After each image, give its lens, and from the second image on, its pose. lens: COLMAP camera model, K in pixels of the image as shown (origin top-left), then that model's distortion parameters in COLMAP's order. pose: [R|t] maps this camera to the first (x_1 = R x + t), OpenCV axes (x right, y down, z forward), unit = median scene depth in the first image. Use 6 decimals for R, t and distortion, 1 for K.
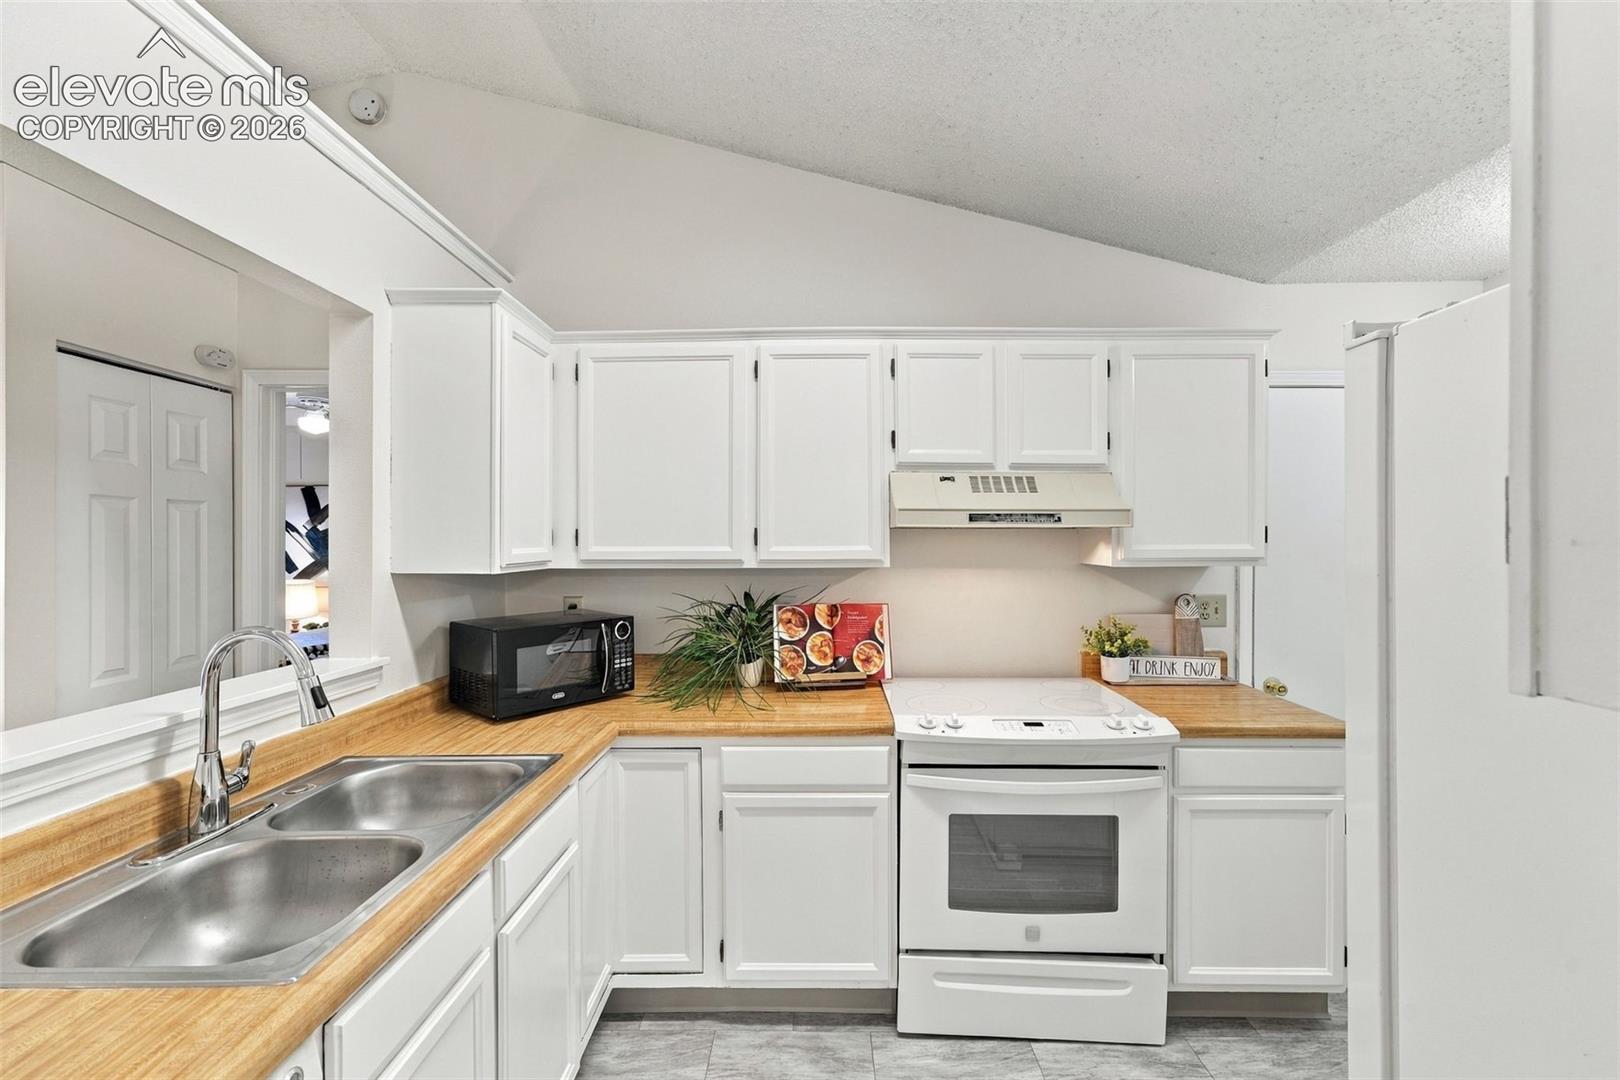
lens RADIAL K [[665.7, 0, 817.7], [0, 665.7, 547.3], [0, 0, 1]] dist [-0.017392, 0.005690]
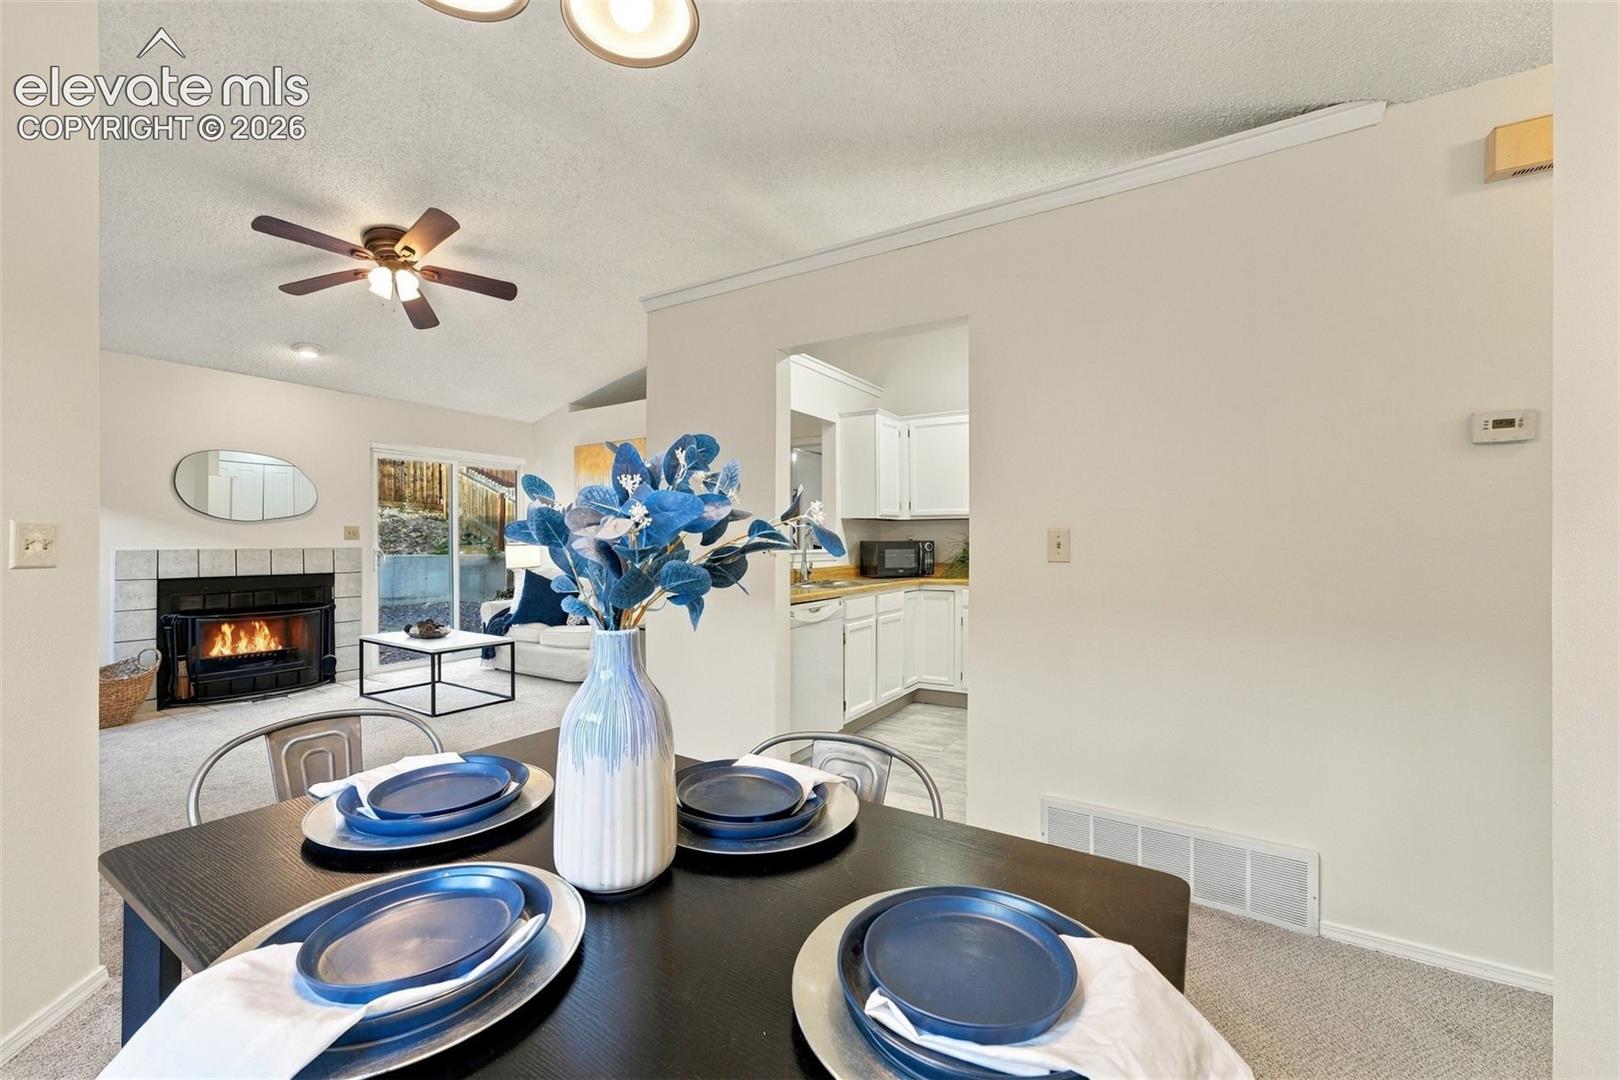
lens RADIAL K [[659.9, 0, 803.1], [0, 659.9, 538.9], [0, 0, 1]] dist [-0.017959, 0.010529]
pose [[0.844496, 0.000964, -0.535561, 0.551350], [-0.002968, 0.999991, -0.002881, 0.109631], [0.535554, 0.004023, 0.844492, -1.128558]]
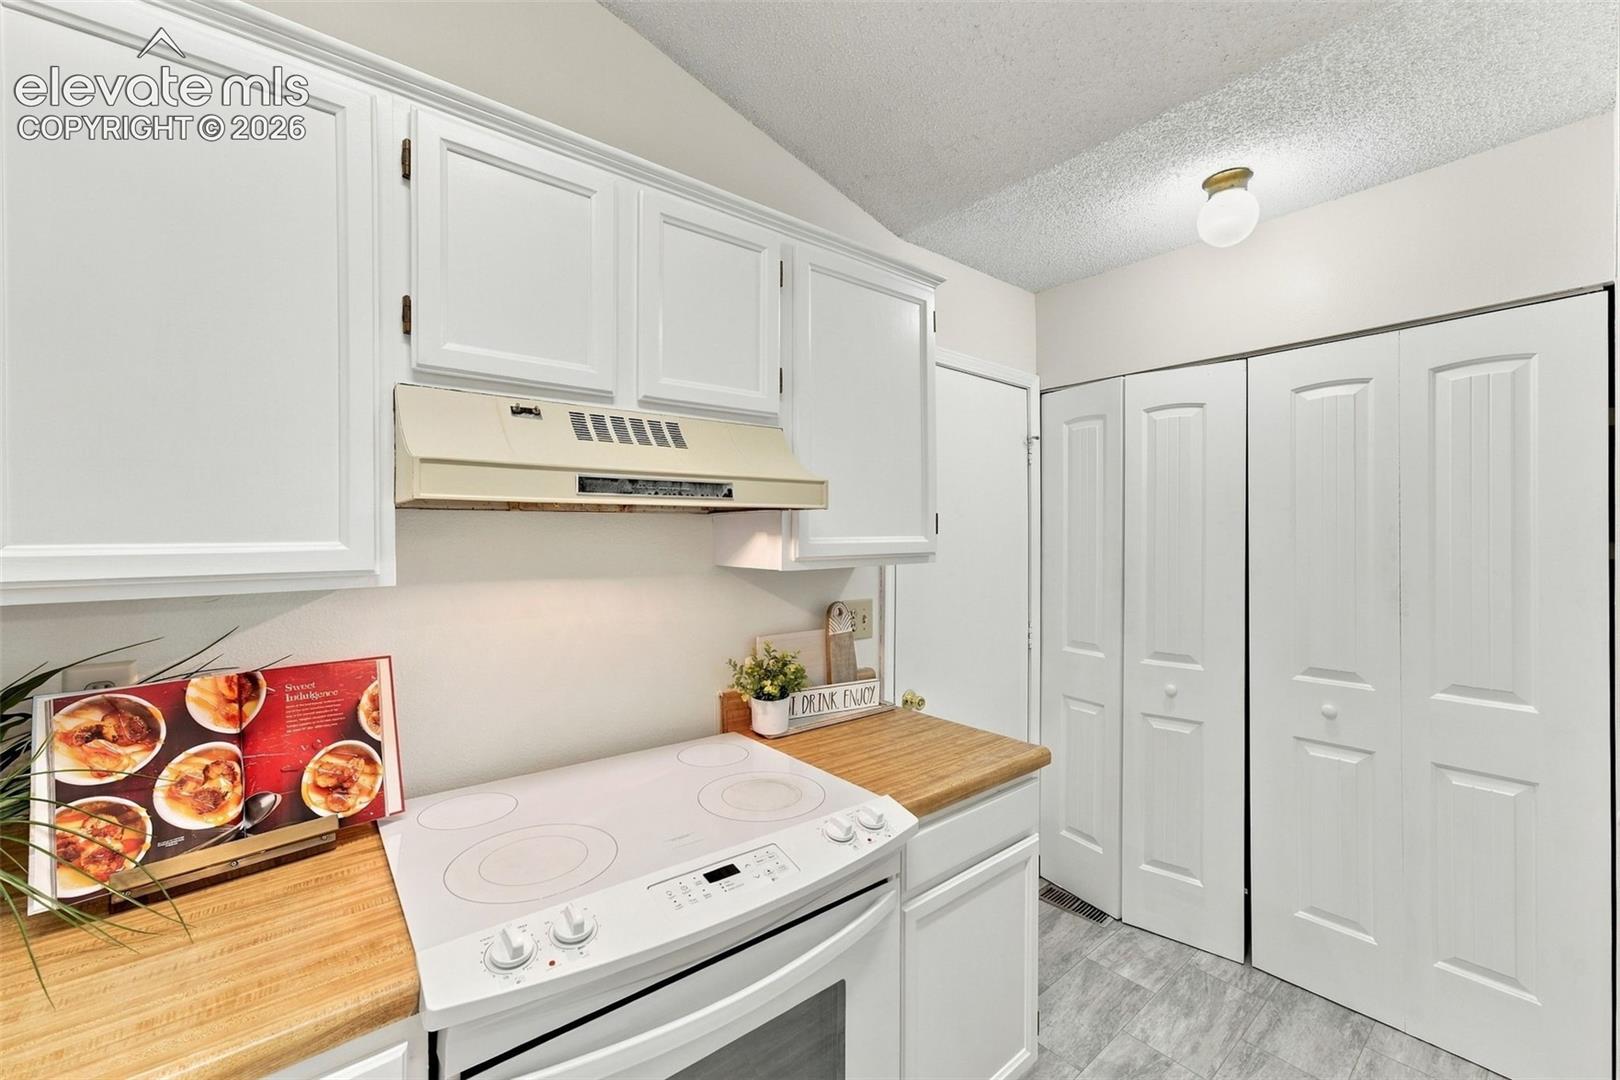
lens RADIAL K [[659.9, 0, 811.6], [0, 659.9, 538.6], [0, 0, 1]] dist [-0.017959, 0.010529]
pose [[0.770605, -0.002354, 0.637308, 0.039503], [0.009904, 0.999917, -0.008282, 0.003379], [-0.637236, 0.012694, 0.770564, 0.465824]]
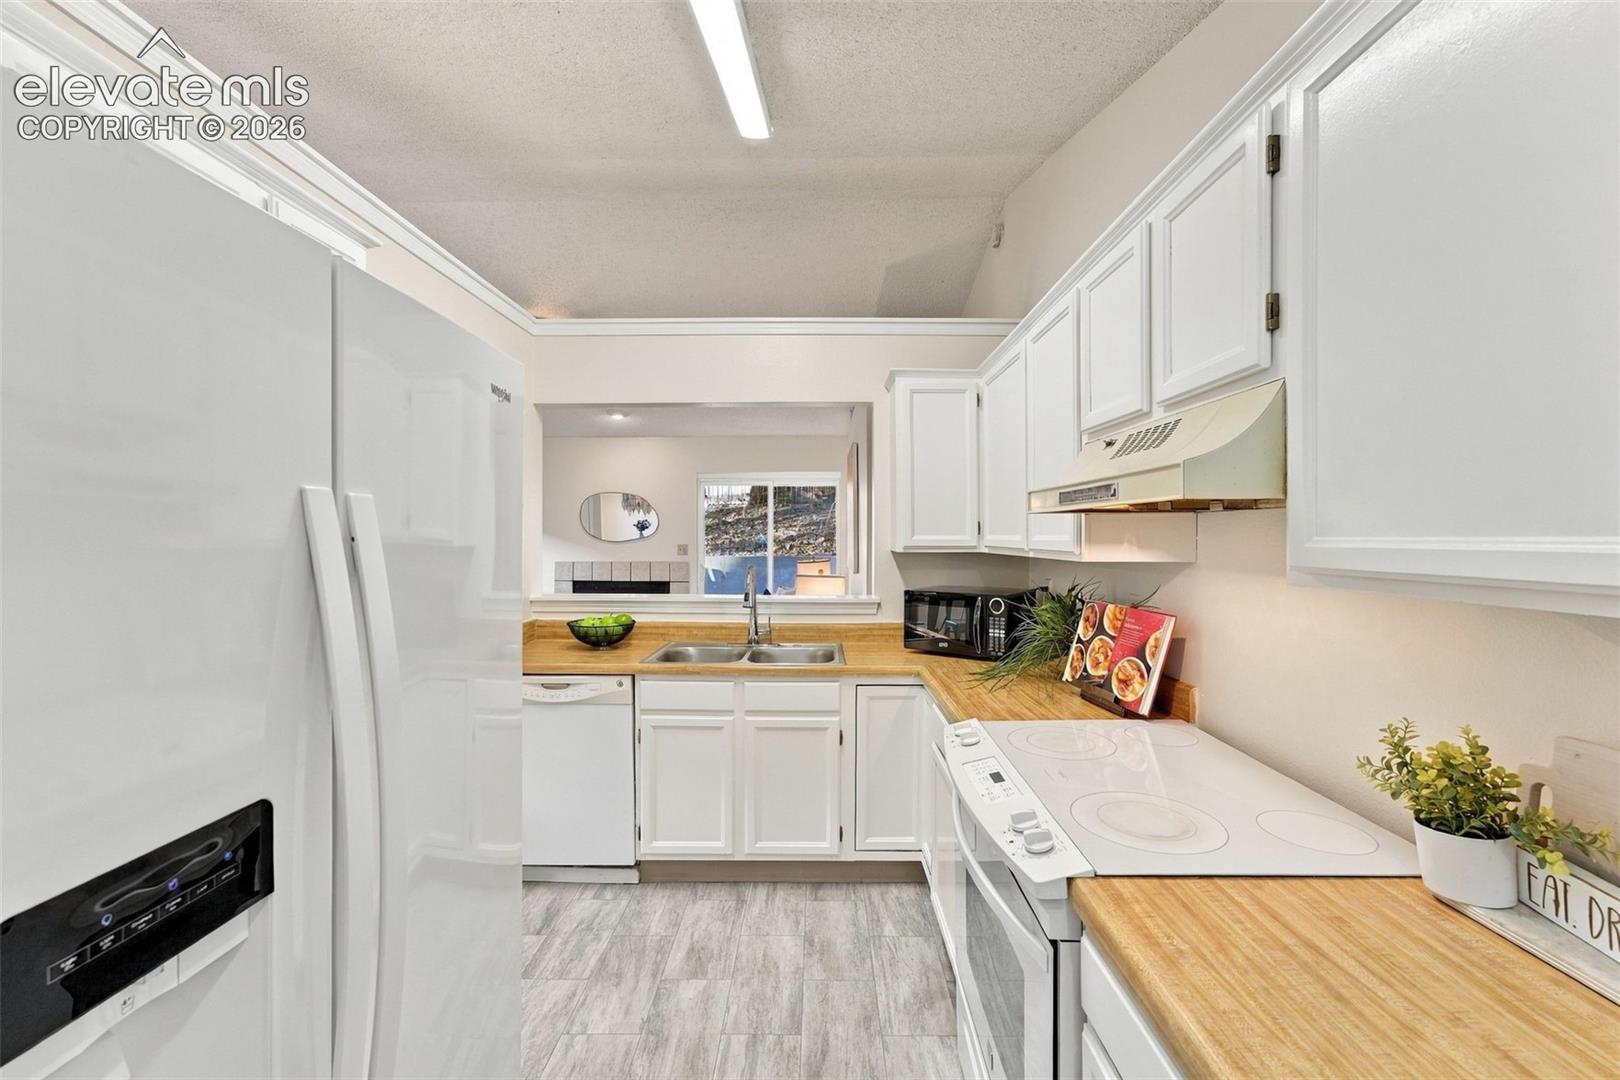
lens RADIAL K [[665.7, 0, 813.8], [0, 665.7, 530.5], [0, 0, 1]] dist [-0.017392, 0.005690]
pose [[-0.002999, -0.000937, -0.999995, 0.912919], [-0.005707, 0.999983, -0.000920, -0.005668], [0.999979, 0.005704, -0.003004, 0.682281]]
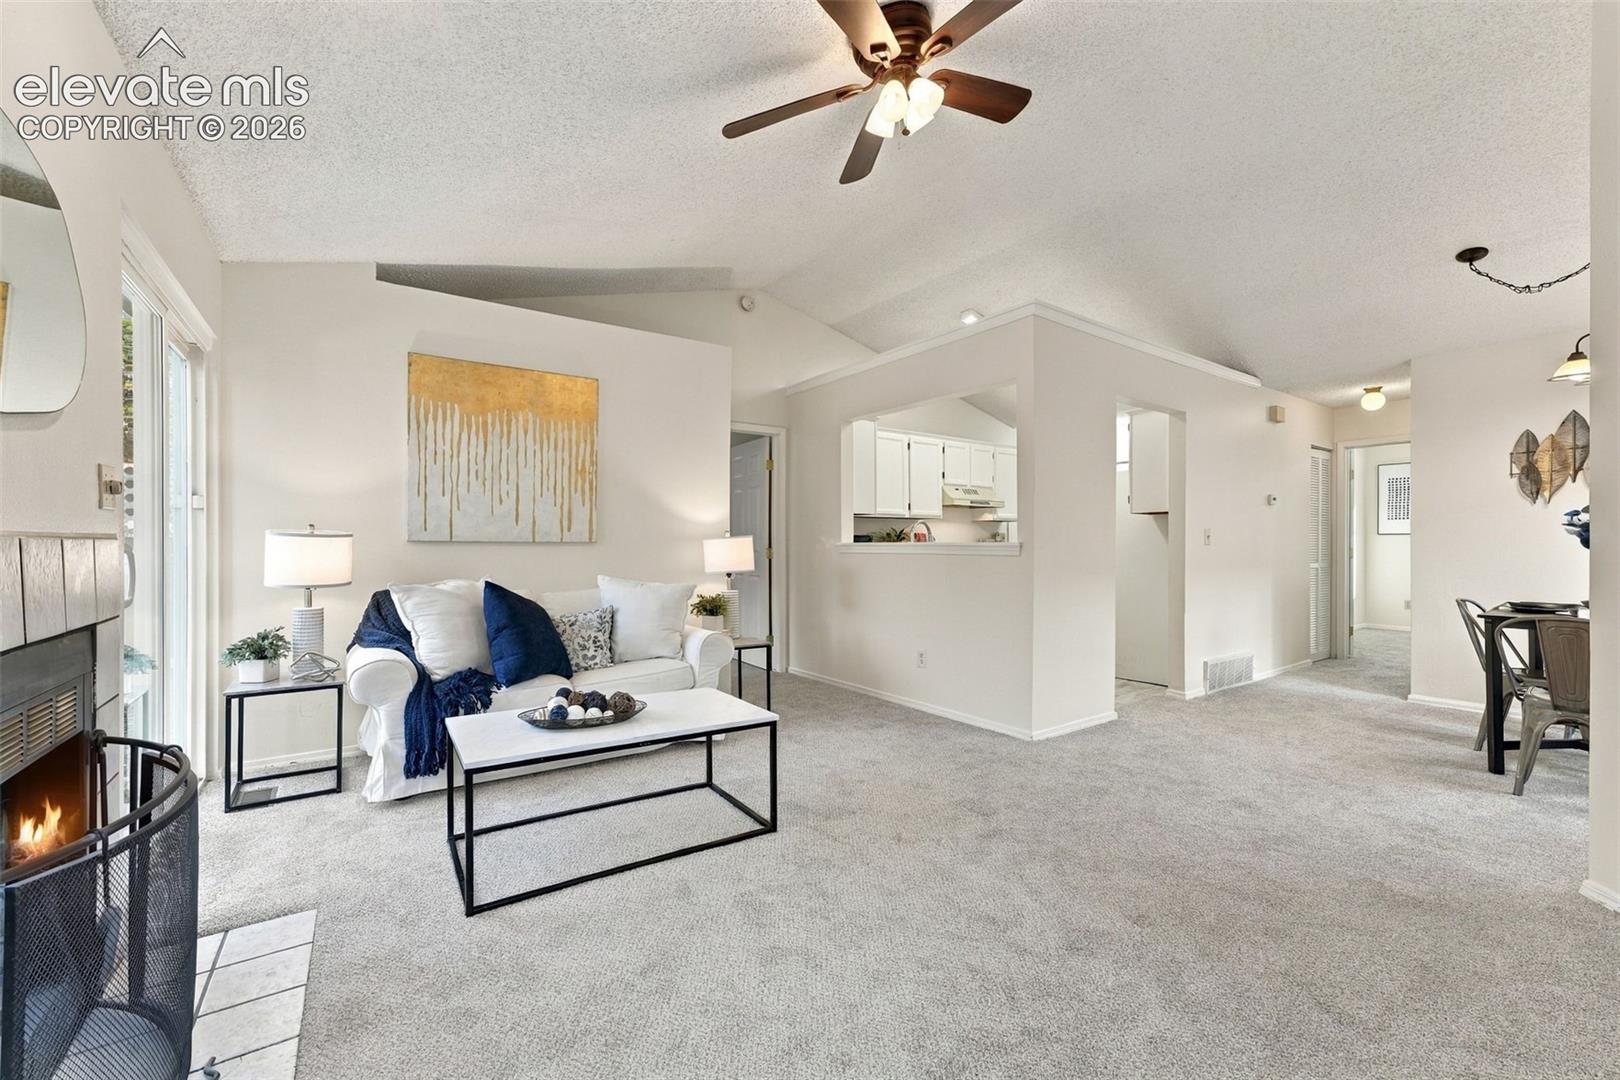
lens RADIAL K [[659.9, 0, 814.4], [0, 659.9, 543.9], [0, 0, 1]] dist [-0.017959, 0.010529]
pose [[0.812523, 0.005503, 0.582903, -2.004930], [-0.000569, 0.999962, -0.008648, 0.163913], [-0.582929, 0.006695, 0.812496, -0.992698]]
